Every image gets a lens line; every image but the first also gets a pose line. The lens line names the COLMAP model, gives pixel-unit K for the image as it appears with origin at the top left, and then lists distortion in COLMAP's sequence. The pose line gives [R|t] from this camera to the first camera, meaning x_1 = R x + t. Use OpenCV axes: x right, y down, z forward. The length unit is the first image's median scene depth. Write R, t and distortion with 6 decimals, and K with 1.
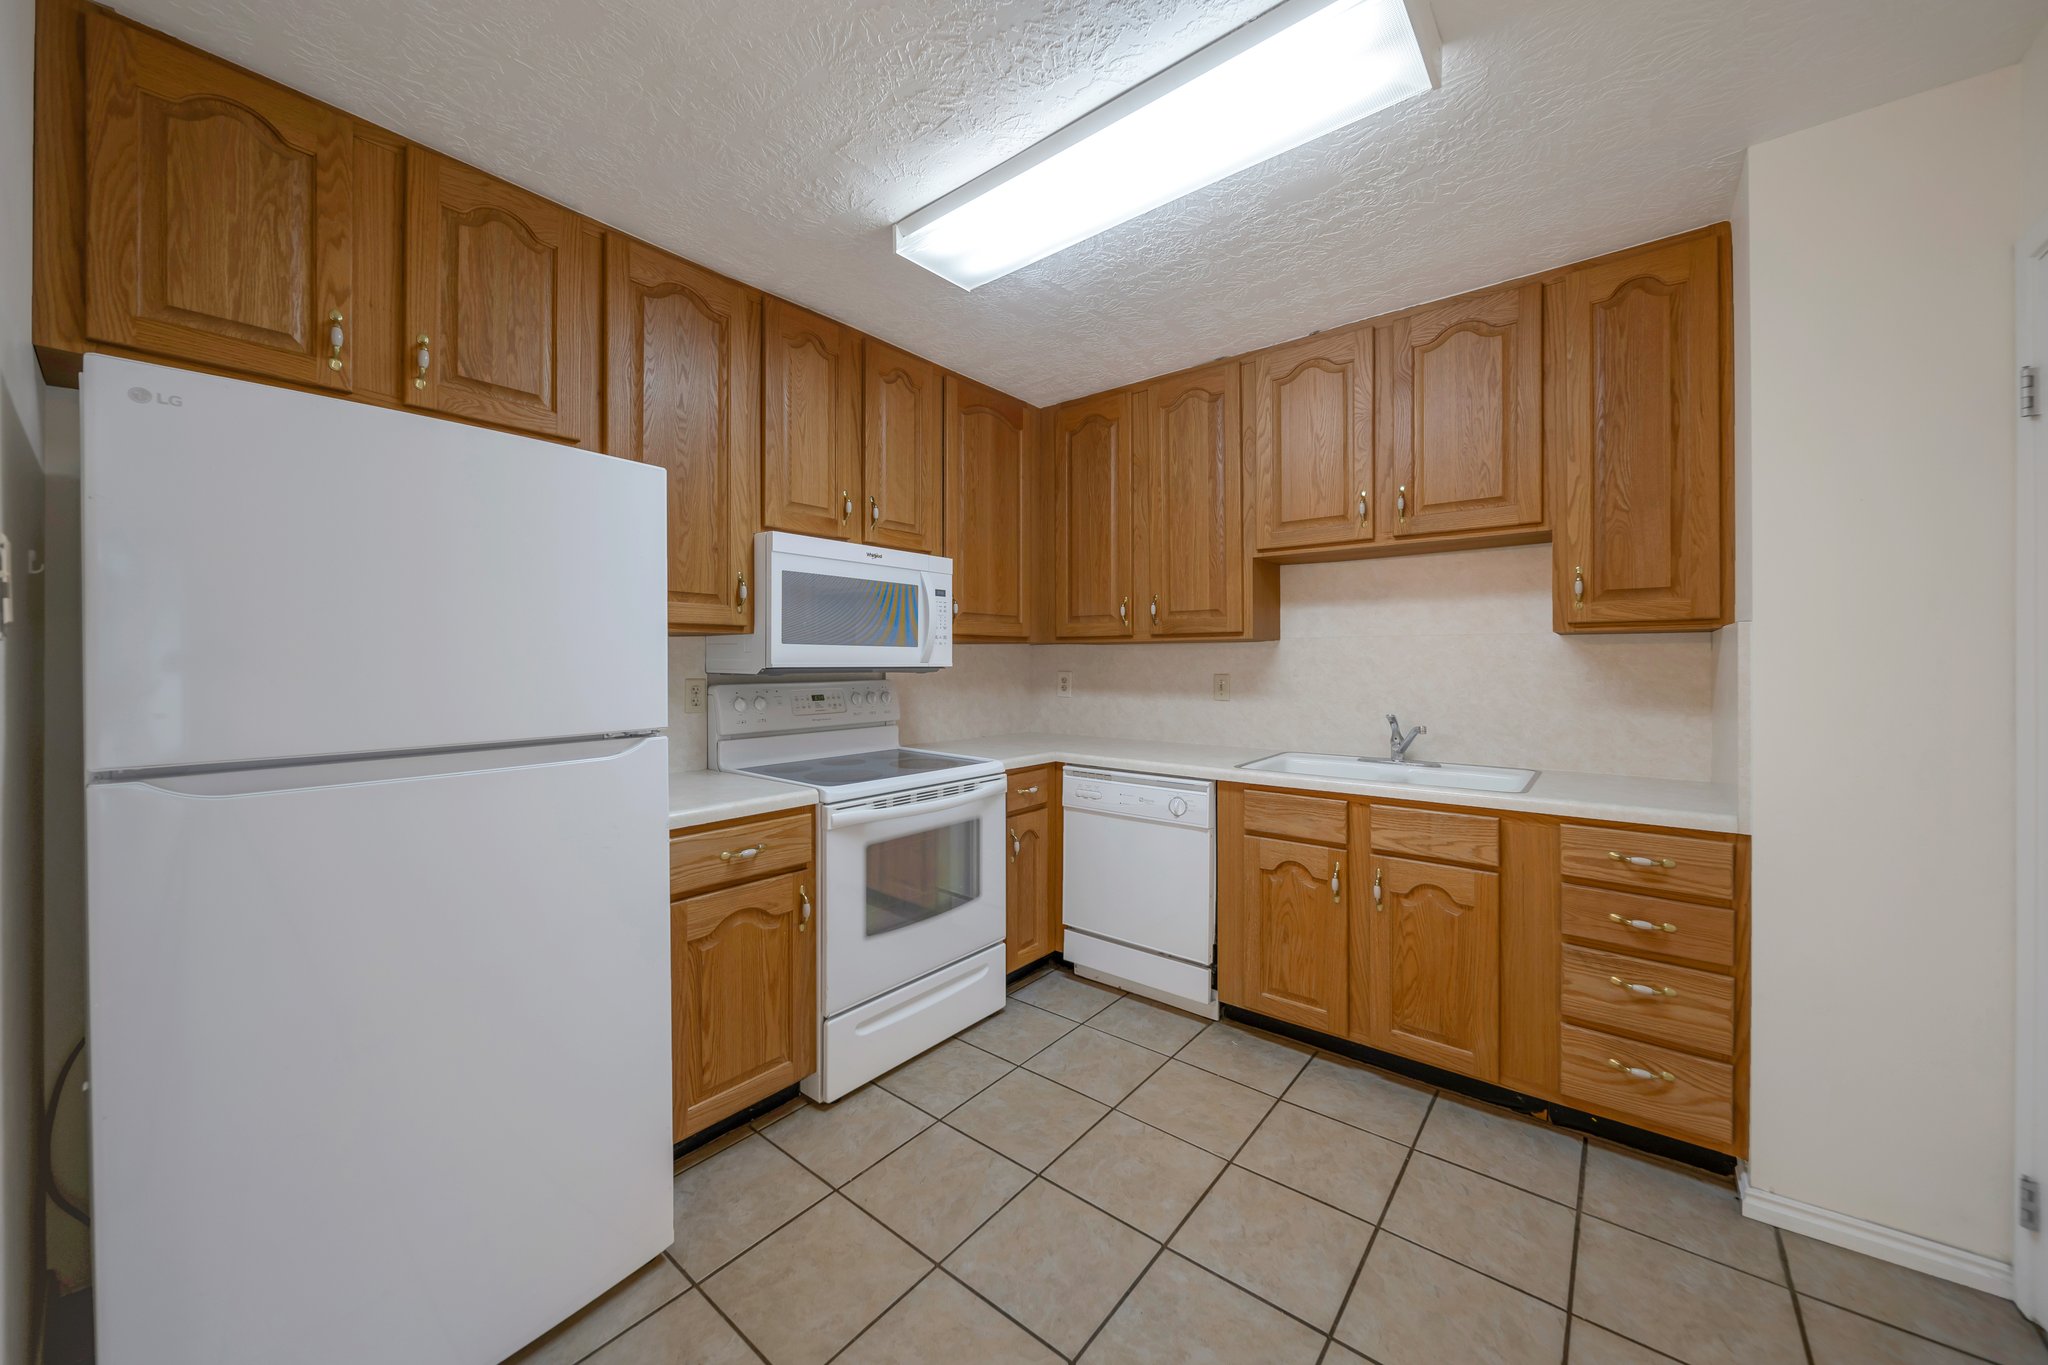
lens RADIAL K [[738.4, 0, 1010.5], [0, 738.4, 656.2], [0, 0, 1]] dist [-0.000400, -0.001870]
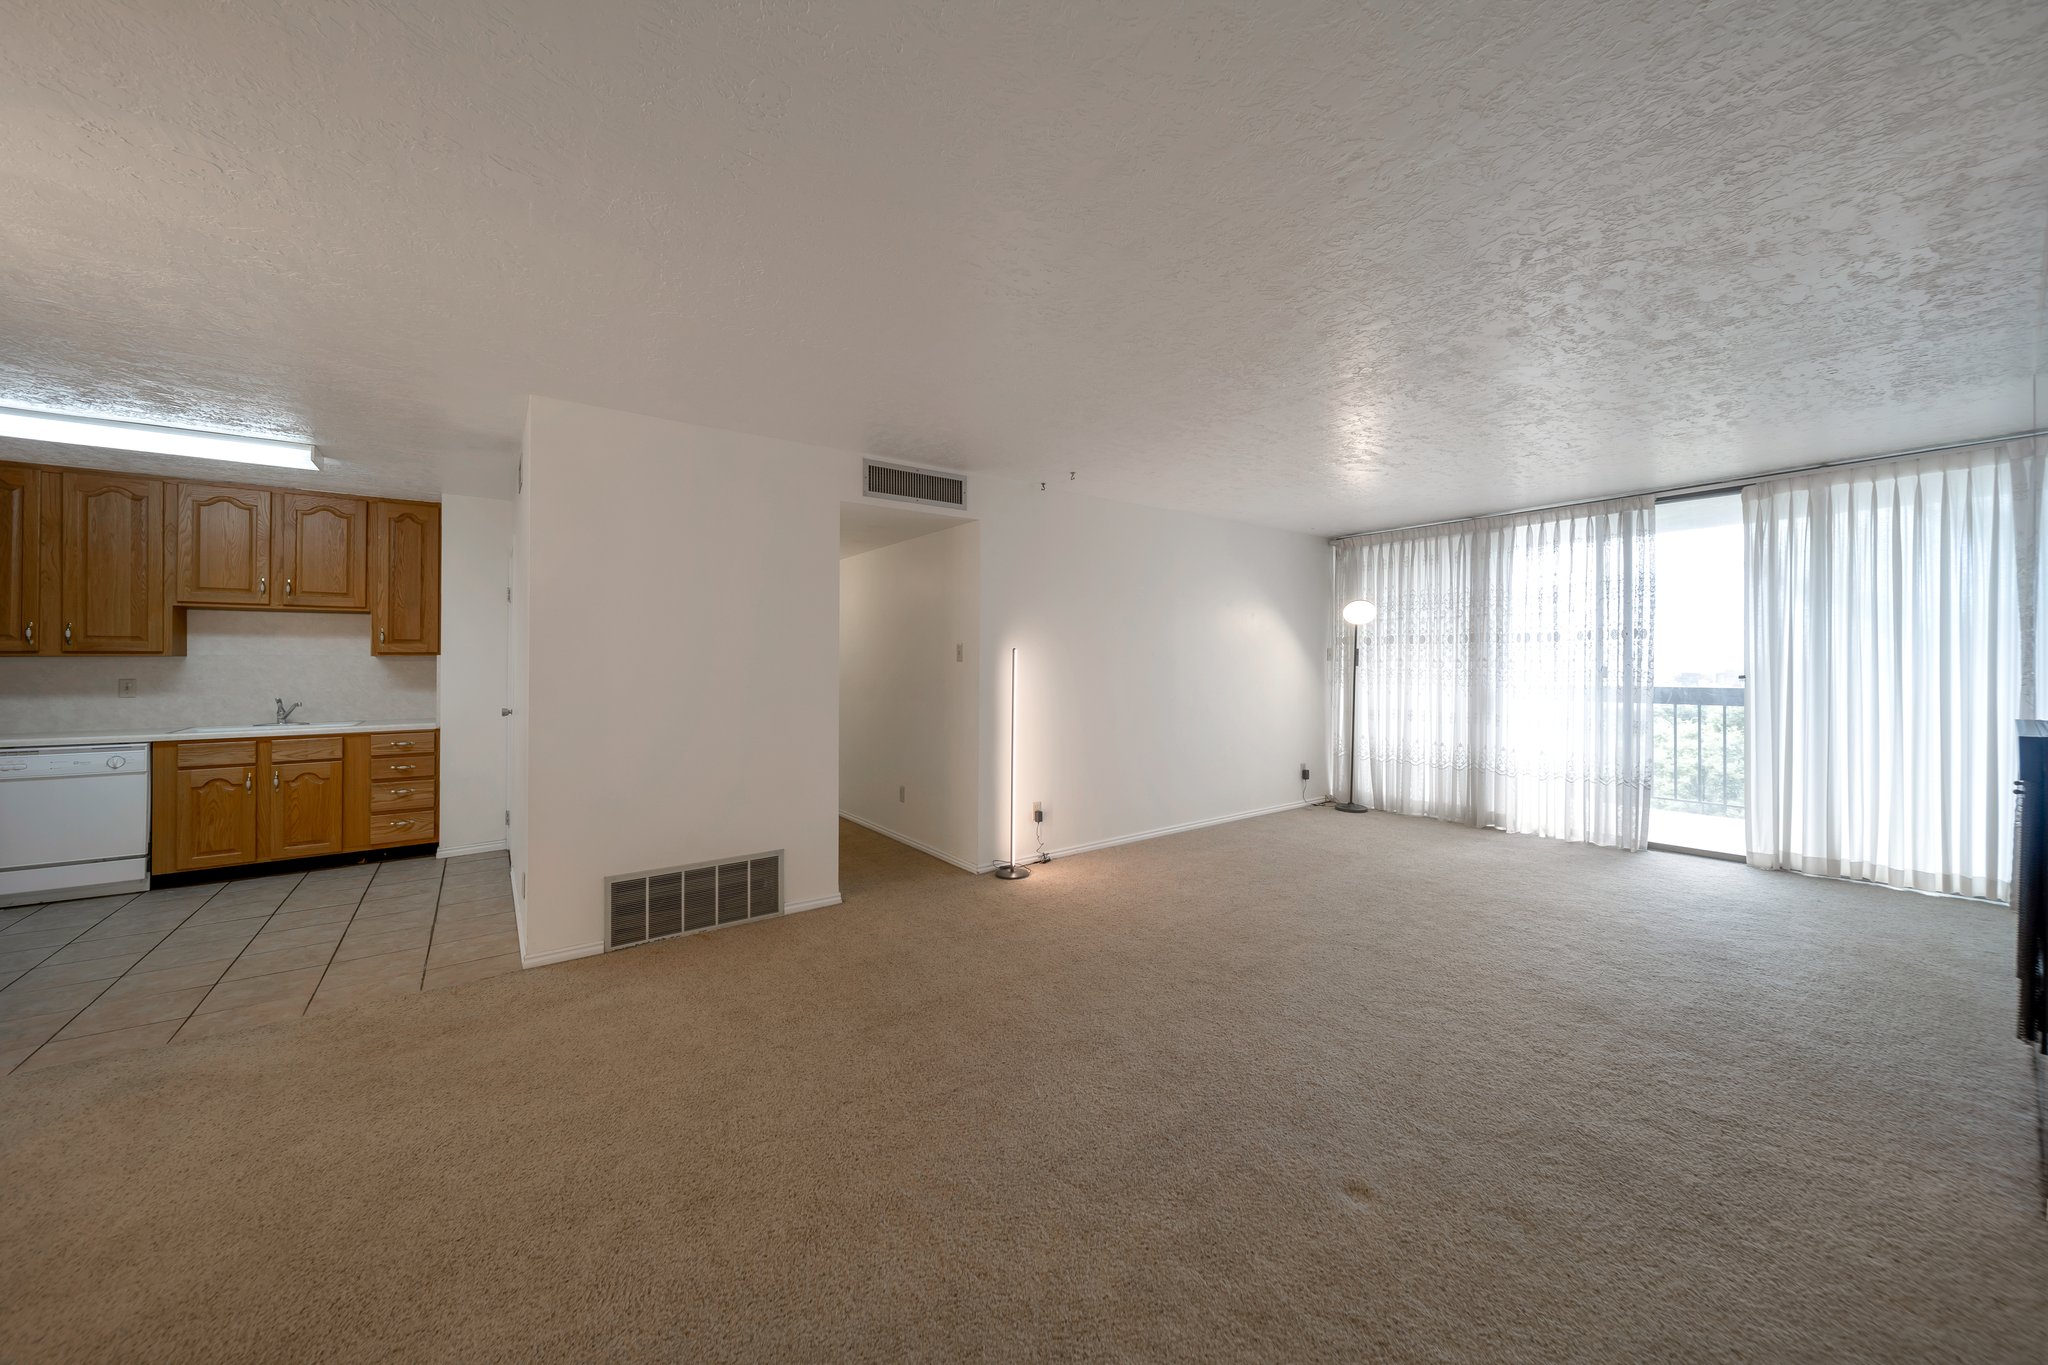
lens RADIAL K [[738.4, 0, 1010.5], [0, 738.4, 656.2], [0, 0, 1]] dist [-0.000400, -0.001870]
pose [[0.245484, 0.010333, 0.969346, -0.875056], [-0.002908, 0.999947, -0.009923, -0.014320], [-0.969396, -0.000383, 0.245501, -1.308999]]
